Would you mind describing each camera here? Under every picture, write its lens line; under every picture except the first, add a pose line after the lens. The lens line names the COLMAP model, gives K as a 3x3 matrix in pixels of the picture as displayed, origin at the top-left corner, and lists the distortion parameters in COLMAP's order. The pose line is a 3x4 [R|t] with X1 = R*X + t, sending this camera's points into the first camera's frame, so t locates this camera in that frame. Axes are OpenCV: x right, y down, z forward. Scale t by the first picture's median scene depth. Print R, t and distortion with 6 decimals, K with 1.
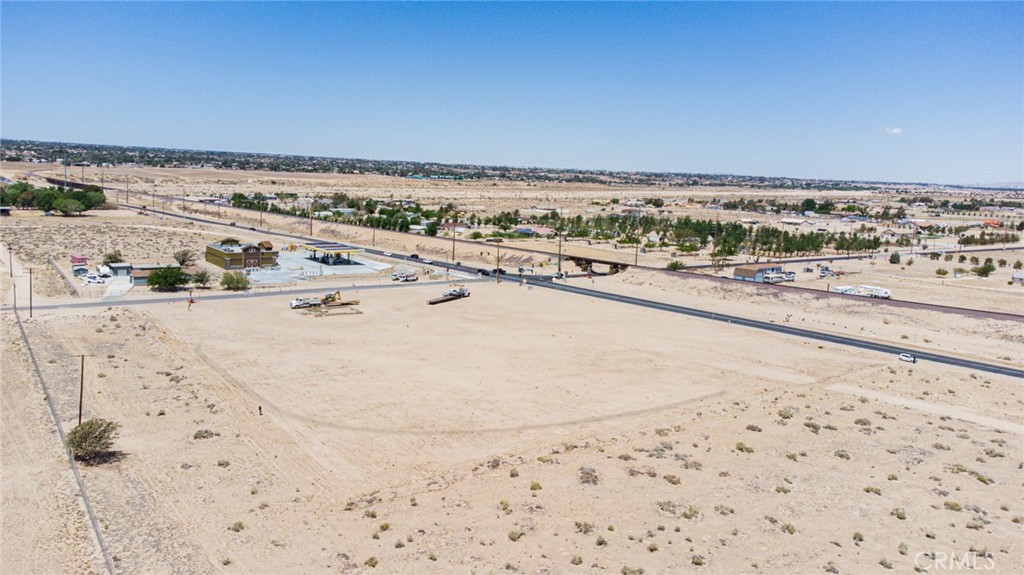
lens RADIAL K [[782.7, 0, 508.8], [0, 782.7, 283.6], [0, 0, 1]] dist [0.023238, 0.056672]
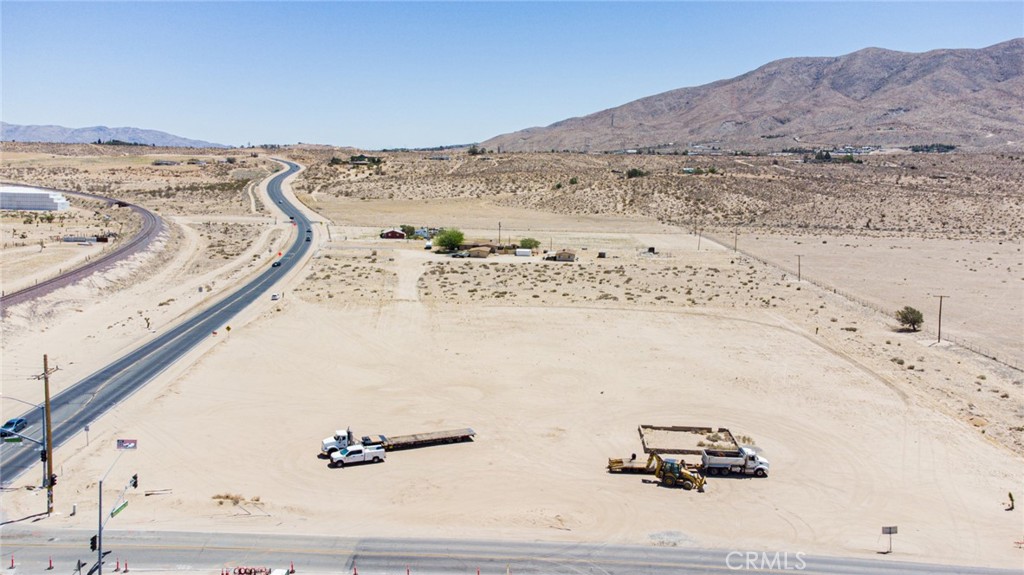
lens RADIAL K [[772.9, 0, 508.8], [0, 772.9, 288.0], [0, 0, 1]] dist [0.009447, 0.073896]
pose [[-0.792599, -0.143644, 0.592581, -0.420601], [0.041273, 0.956987, 0.287181, -0.212891], [-0.608344, 0.252077, -0.752578, 1.439722]]
